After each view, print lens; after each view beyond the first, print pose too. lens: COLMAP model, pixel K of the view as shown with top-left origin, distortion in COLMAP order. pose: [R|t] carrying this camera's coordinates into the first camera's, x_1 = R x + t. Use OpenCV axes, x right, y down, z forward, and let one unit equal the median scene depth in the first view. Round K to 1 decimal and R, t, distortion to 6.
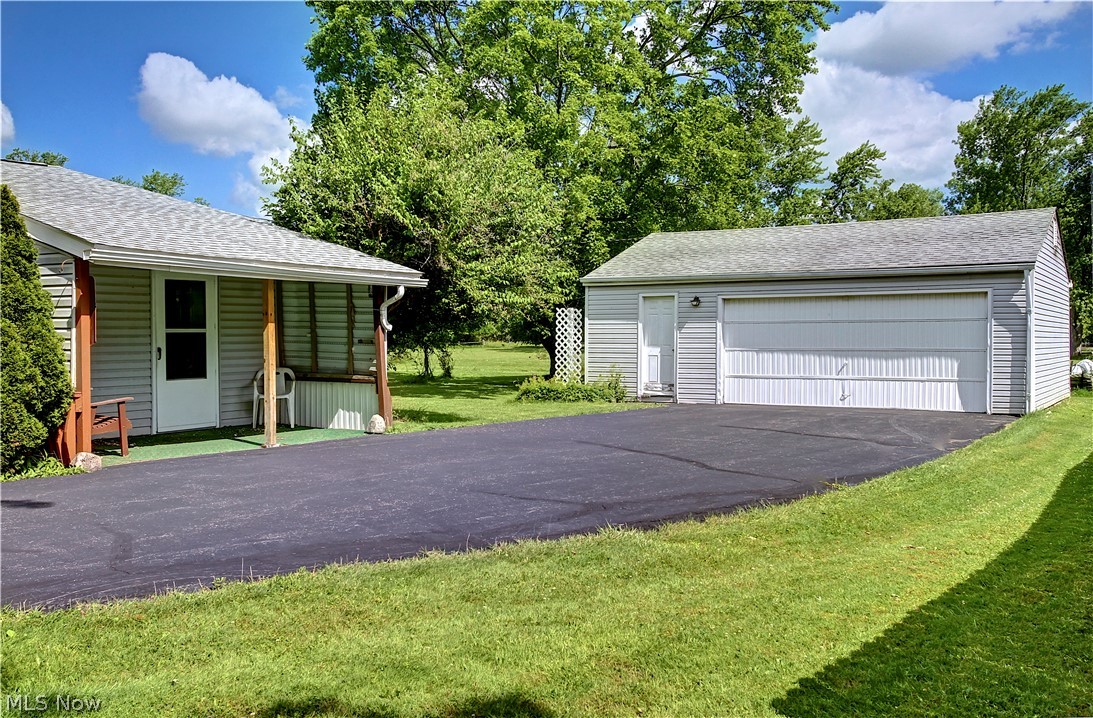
lens RADIAL K [[1078.2, 0, 546.5], [0, 1078.2, 359.0], [0, 0, 1]] dist [-0.012440, 0.009752]
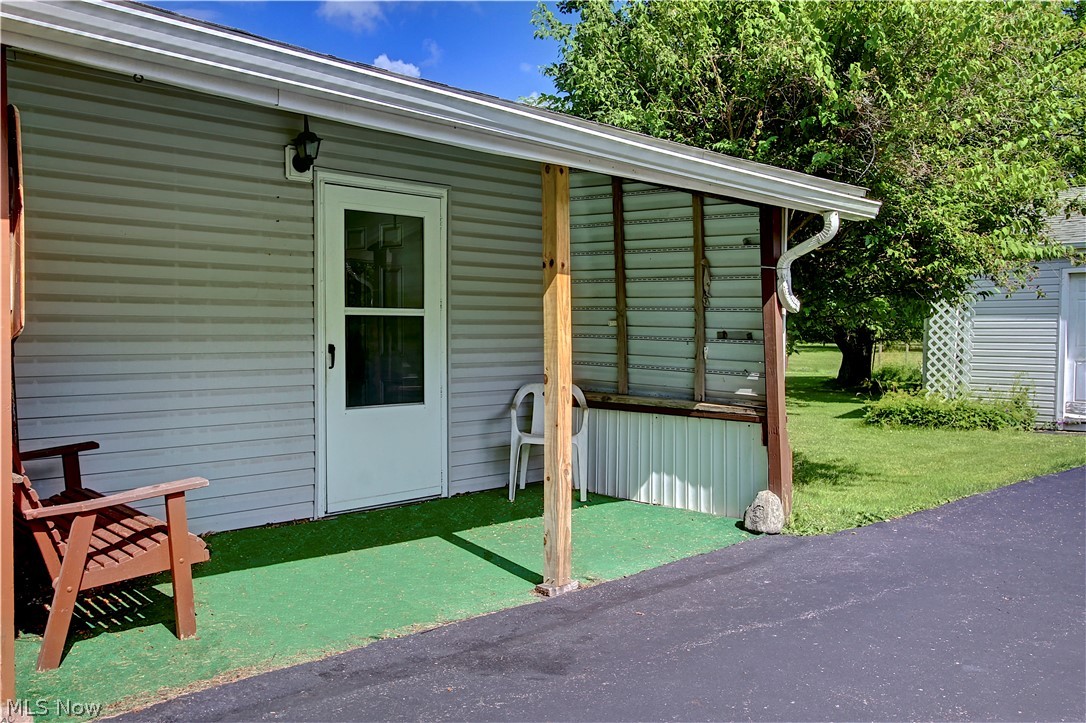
lens RADIAL K [[1049.4, 0, 543.0], [0, 1049.4, 361.5], [0, 0, 1]] dist [0.124399, 0.001344]
pose [[0.975726, 0.012010, -0.218663, -0.147563], [-0.010890, 0.999921, 0.006324, -0.006450], [0.218722, -0.003789, 0.975780, 0.512775]]
